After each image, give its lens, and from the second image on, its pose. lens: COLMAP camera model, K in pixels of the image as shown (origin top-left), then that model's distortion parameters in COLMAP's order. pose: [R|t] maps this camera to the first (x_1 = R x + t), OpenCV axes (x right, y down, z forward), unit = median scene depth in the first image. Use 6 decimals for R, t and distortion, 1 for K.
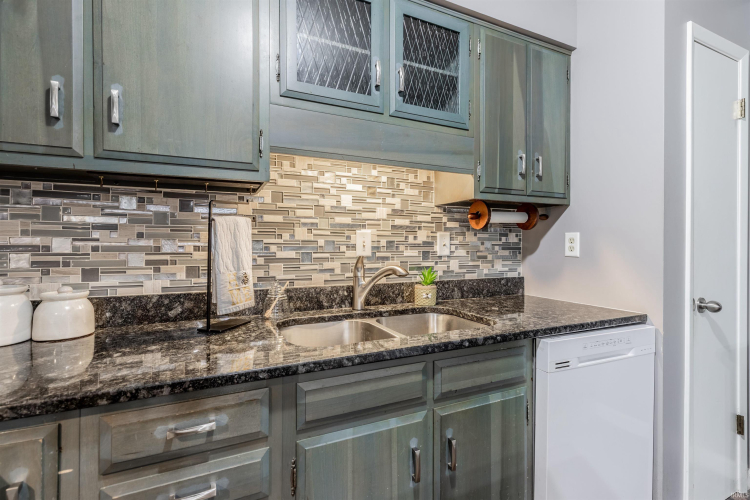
lens RADIAL K [[351.3, 0, 371.6], [0, 351.3, 242.8], [0, 0, 1]] dist [0.000509, 0.002031]
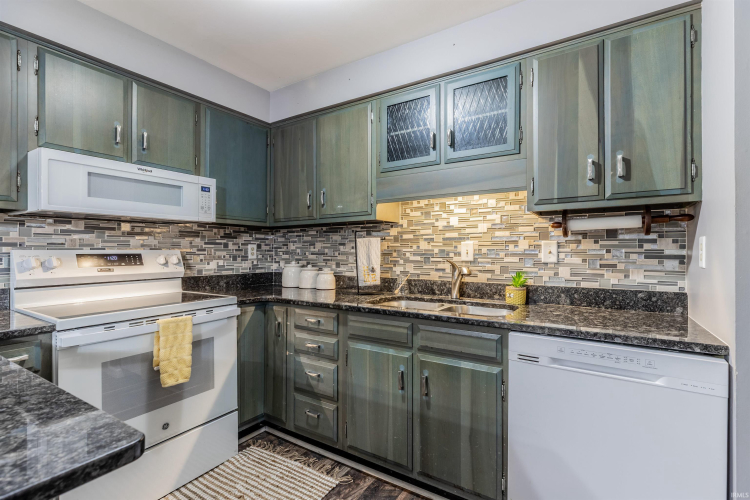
lens RADIAL K [[351.3, 0, 372.5], [0, 351.3, 245.4], [0, 0, 1]] dist [0.000509, 0.002031]
pose [[0.536306, -0.015722, -0.843877, 0.992081], [0.004542, 0.999866, -0.015741, -0.001182], [0.844011, 0.004609, 0.536305, -0.029643]]
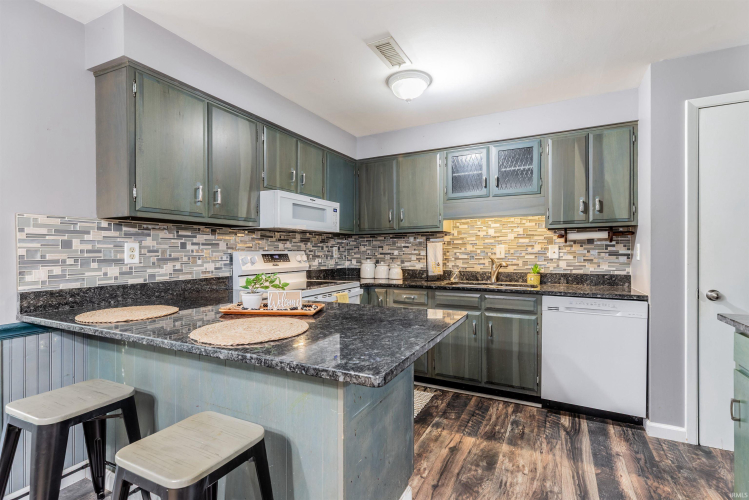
lens RADIAL K [[350.8, 0, 380.5], [0, 350.8, 248.4], [0, 0, 1]] dist [0.000509, 0.002031]
pose [[0.626512, -0.011770, -0.779323, 1.240814], [0.006167, 0.999930, -0.010144, -0.001564], [0.779387, 0.001549, 0.626540, -0.919051]]
